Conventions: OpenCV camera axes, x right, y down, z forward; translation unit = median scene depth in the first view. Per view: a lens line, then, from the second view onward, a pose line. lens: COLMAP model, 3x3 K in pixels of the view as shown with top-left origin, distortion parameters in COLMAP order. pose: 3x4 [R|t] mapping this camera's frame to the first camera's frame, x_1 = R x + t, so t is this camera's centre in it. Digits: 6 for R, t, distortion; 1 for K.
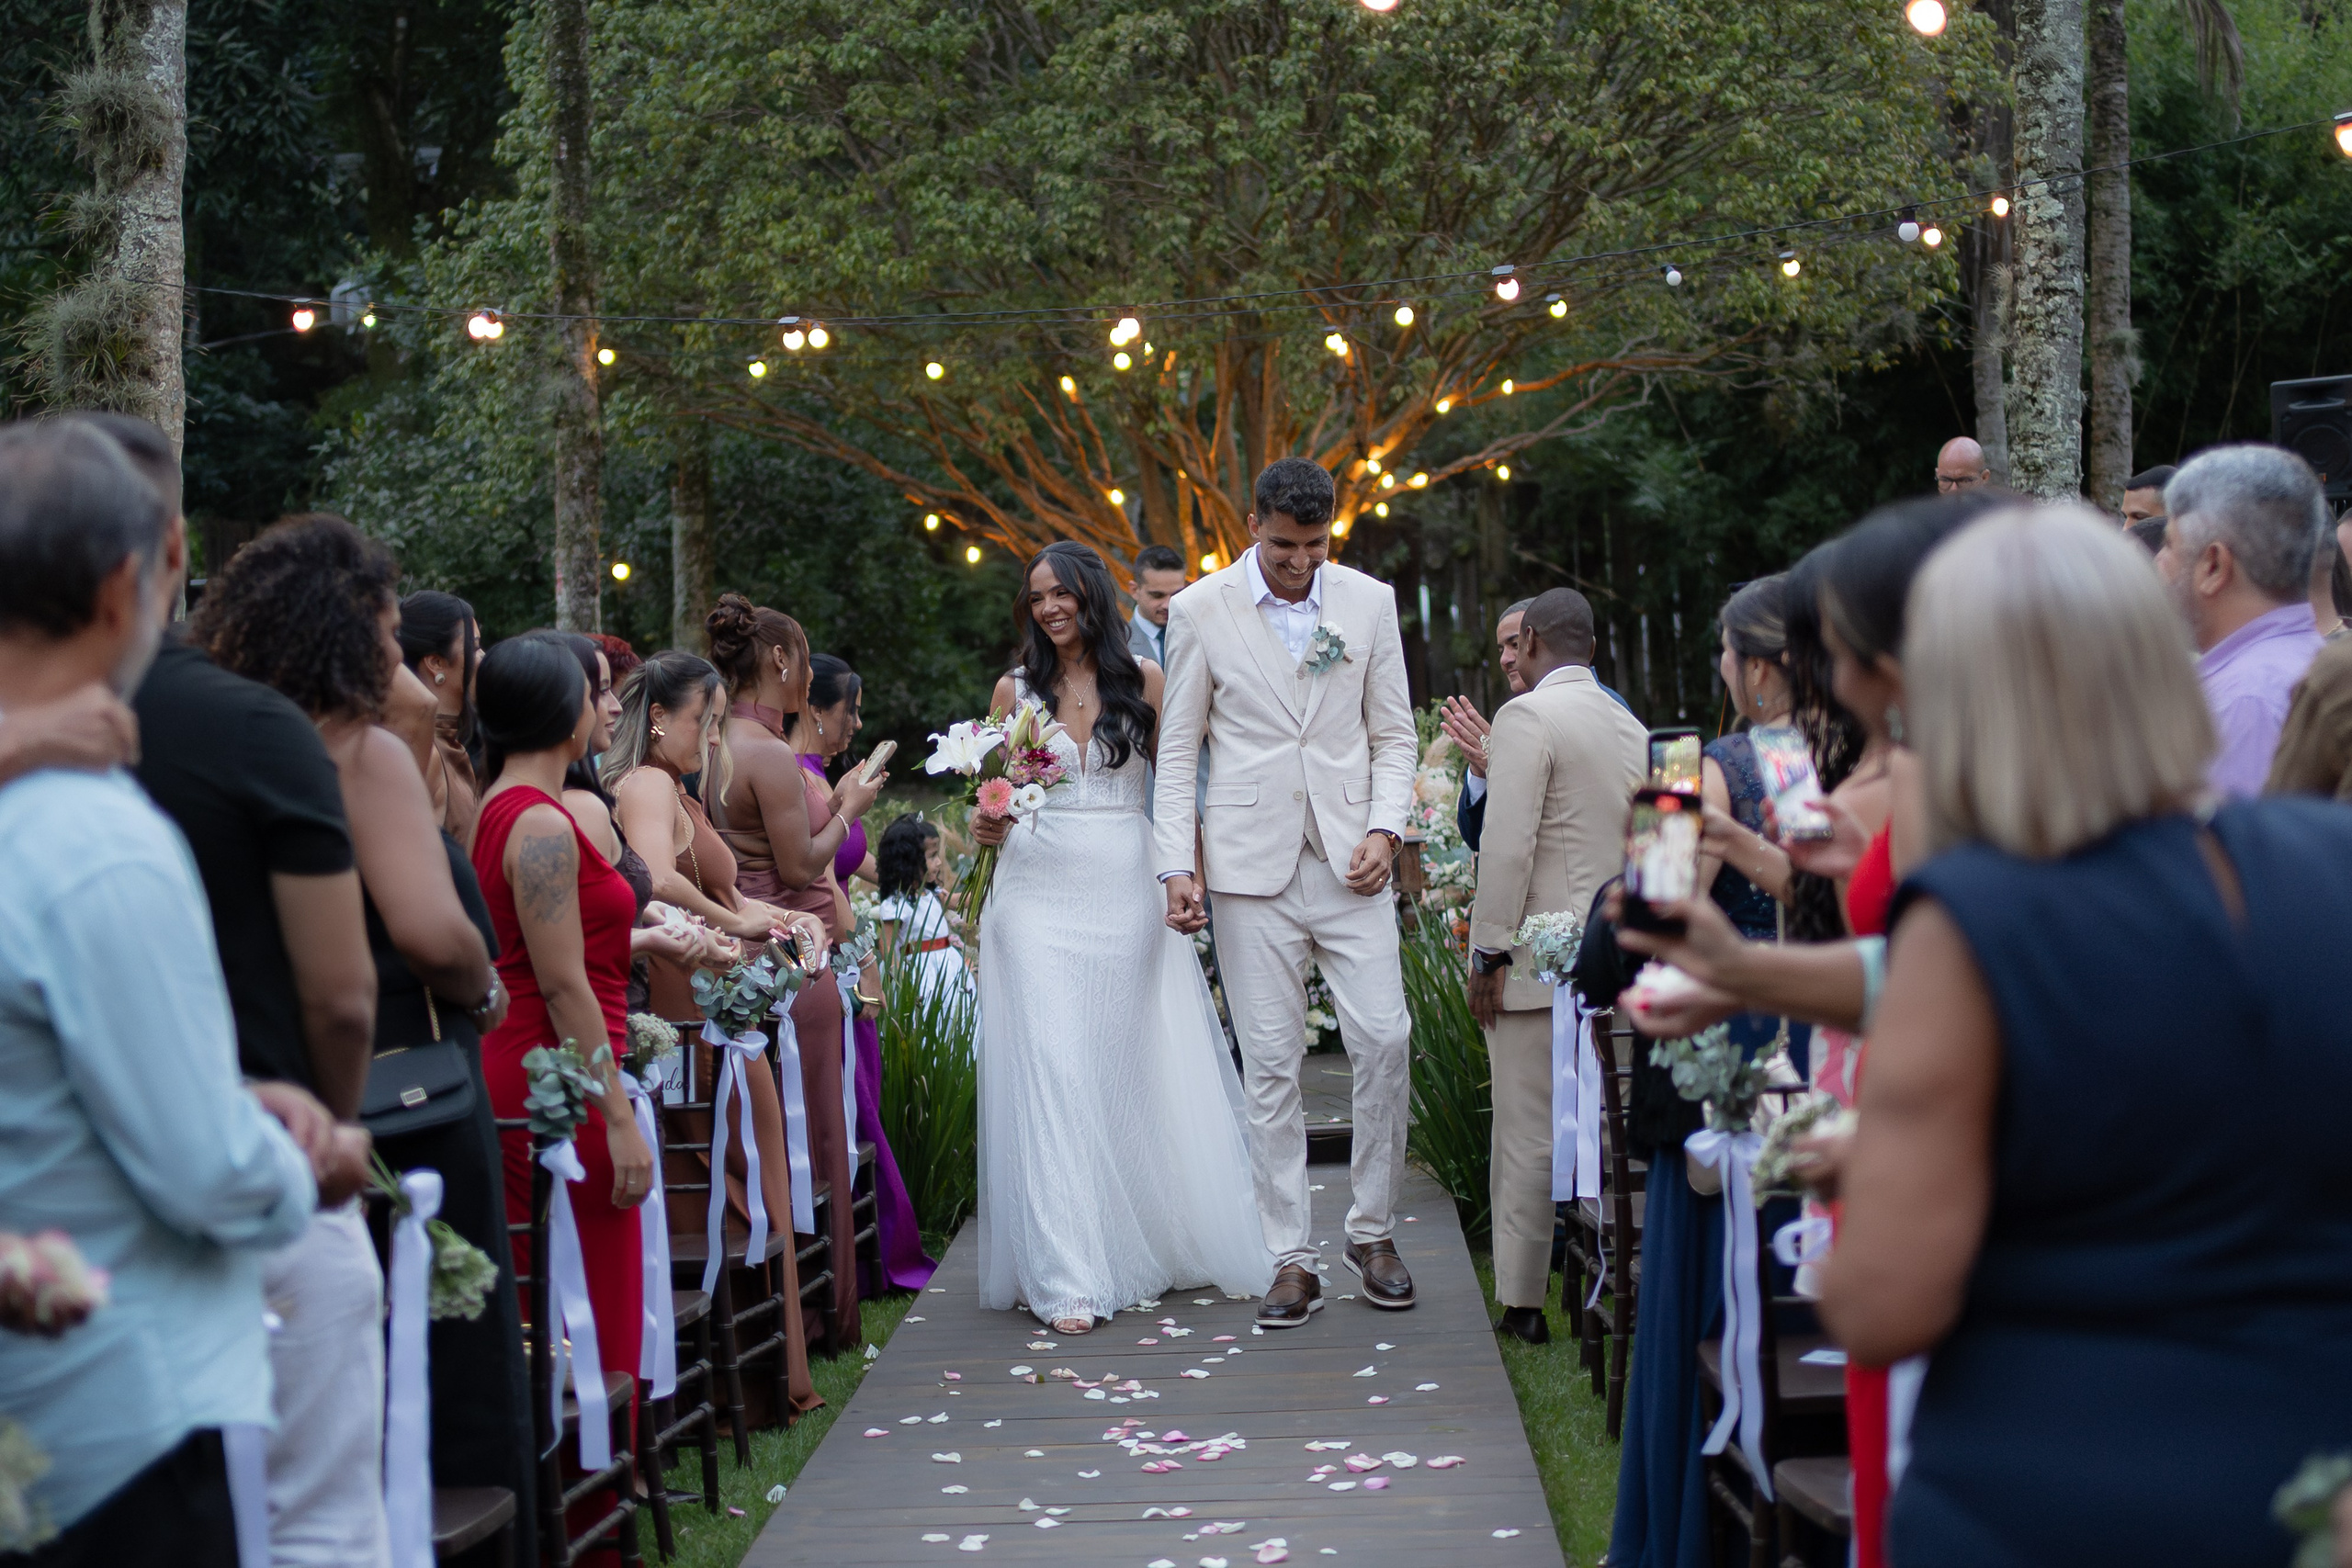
lens RADIAL K [[3899.8, 0, 1177.4], [0, 3899.8, 790.2], [0, 0, 1]] dist [-0.011844, 0.000000]
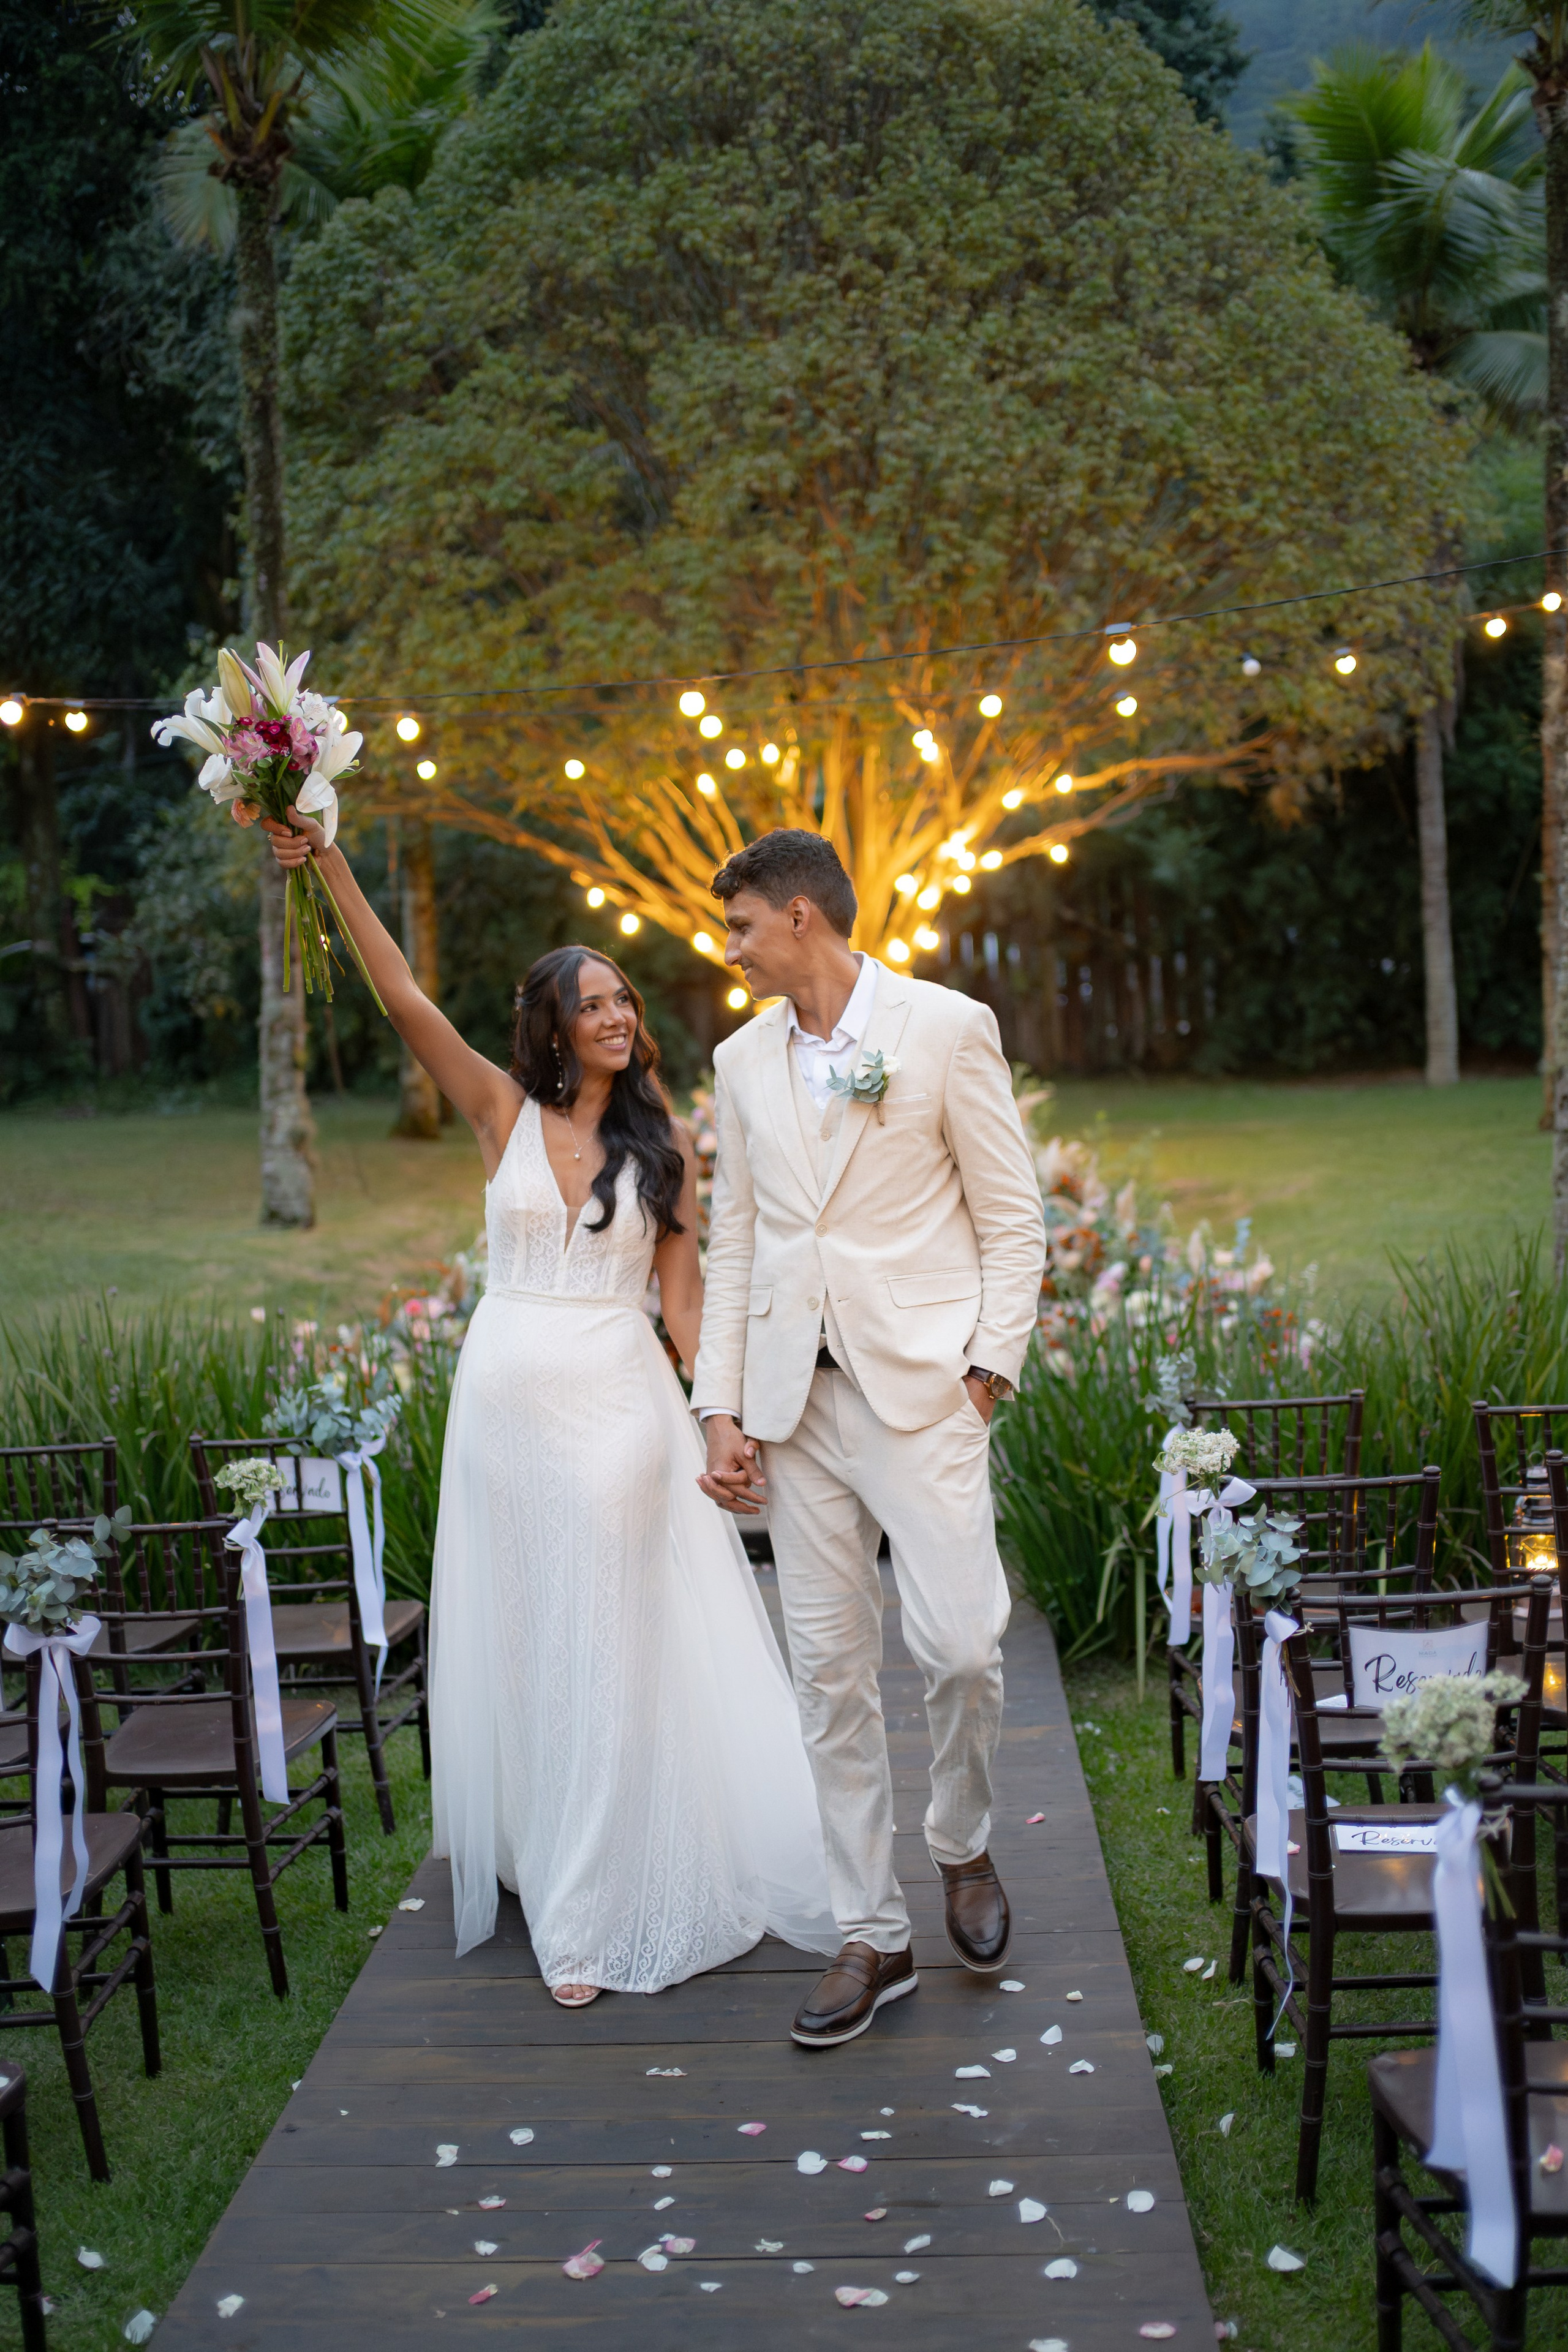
lens RADIAL K [[2442.9, 0, 774.9], [0, 2442.9, 1179.8], [0, 0, 1]] dist [0.014546, 0.000000]
pose [[0.999784, -0.003963, -0.020408, 0.010513], [0.005041, 0.998579, 0.053056, -0.023967], [0.020168, -0.053148, 0.998383, 0.266180]]
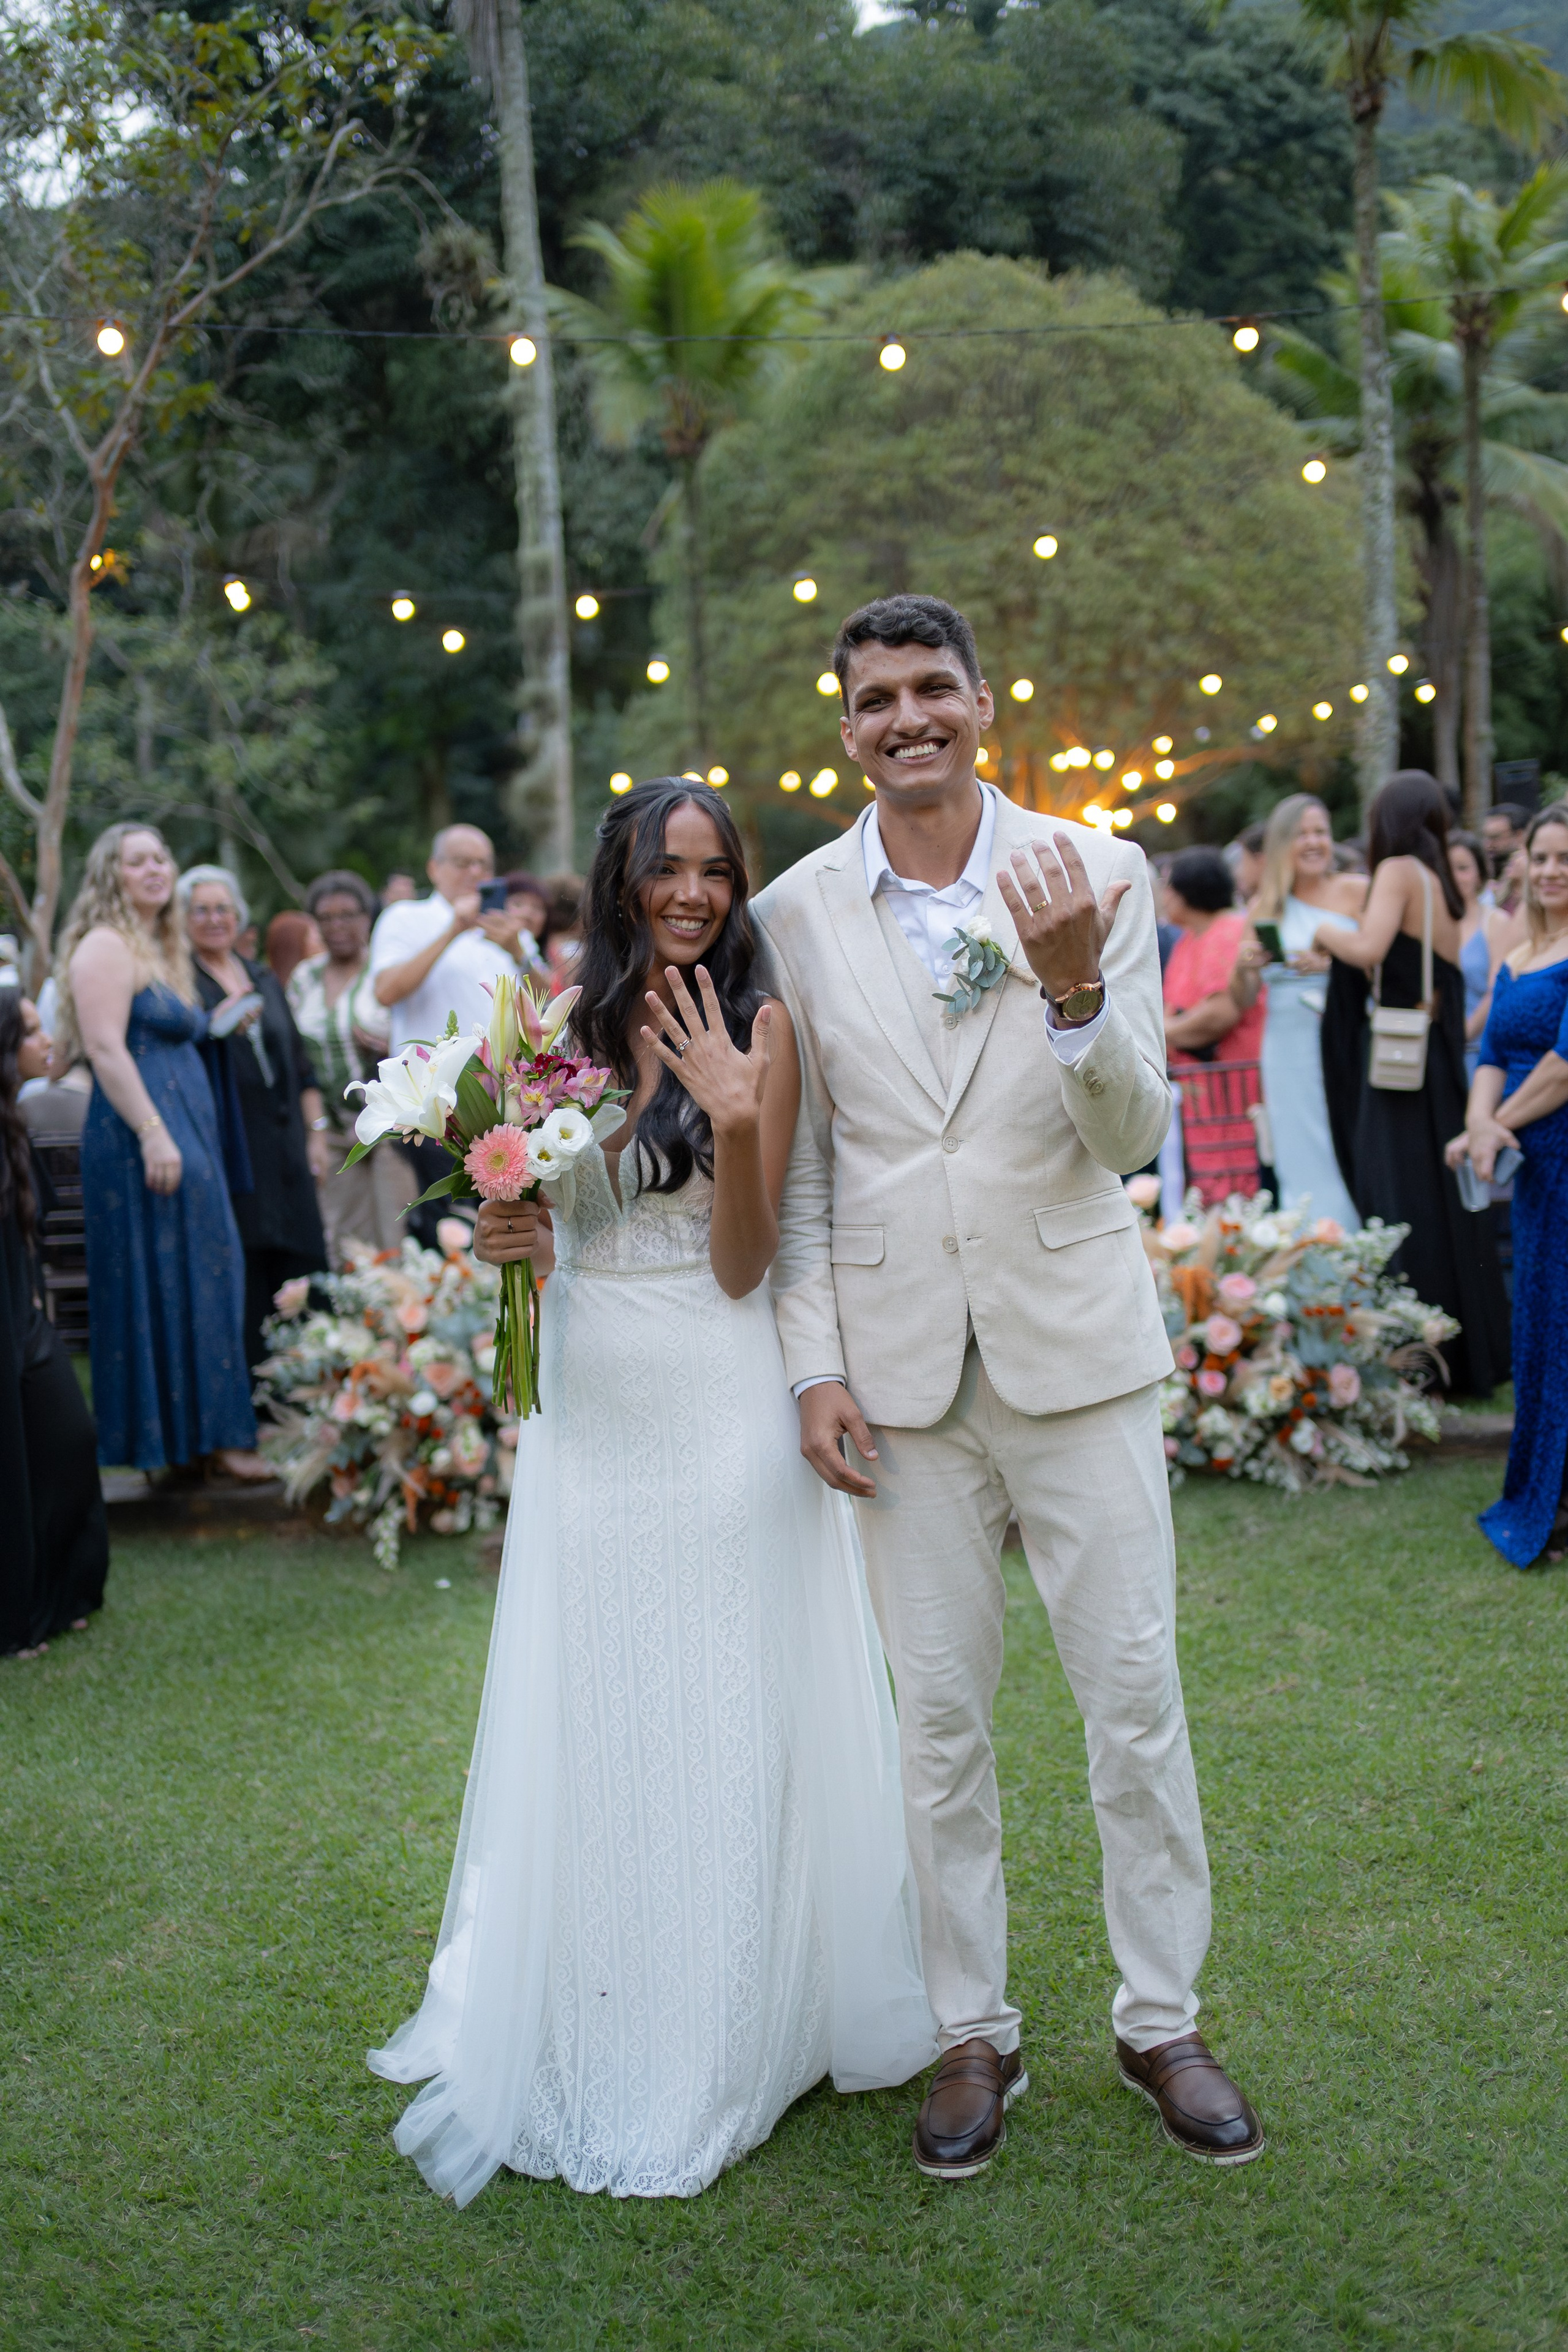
lens RADIAL K [[2347.3, 0, 782.6], [0, 2347.3, 1171.8], [0, 0, 1]] dist [-0.012205, 0.000000]
pose [[0.994552, -0.017985, -0.102674, 0.014346], [0.025452, 0.997088, 0.071886, 0.010962], [0.101083, -0.074108, 0.992114, -0.268847]]
